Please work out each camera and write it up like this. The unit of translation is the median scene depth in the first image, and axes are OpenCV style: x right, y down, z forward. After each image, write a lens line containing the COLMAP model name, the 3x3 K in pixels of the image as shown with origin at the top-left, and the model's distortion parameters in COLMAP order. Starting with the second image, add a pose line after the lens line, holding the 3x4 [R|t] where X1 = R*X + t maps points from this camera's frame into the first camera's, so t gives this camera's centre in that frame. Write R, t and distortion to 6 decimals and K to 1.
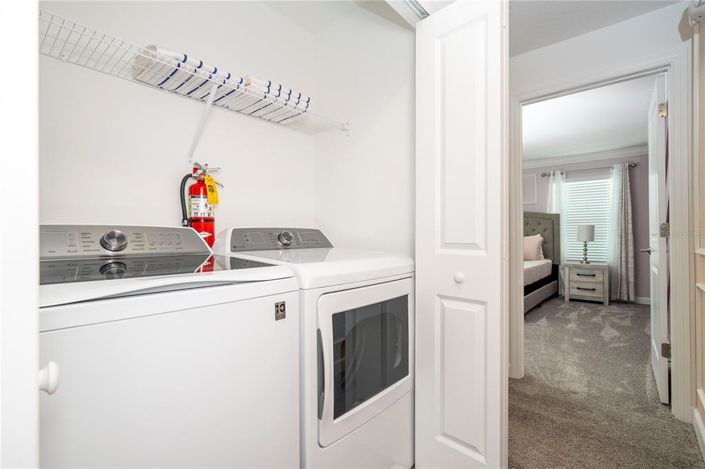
lens RADIAL K [[319.0, 0, 355.4], [0, 319.0, 234.7], [0, 0, 1]] dist [0.004195, -0.000363]
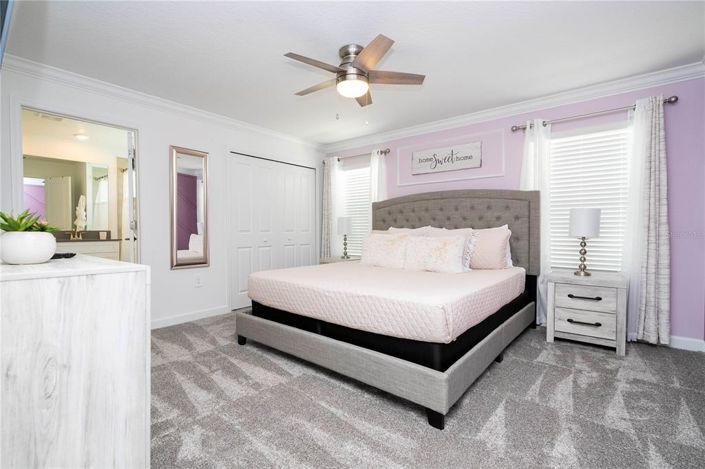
lens RADIAL K [[319.0, 0, 350.3], [0, 319.0, 233.8], [0, 0, 1]] dist [0.004195, -0.000363]
pose [[0.999513, 0.005929, 0.030637, 0.284783], [-0.006331, 0.999895, 0.013023, 0.010145], [-0.030556, -0.013210, 0.999446, 0.440037]]
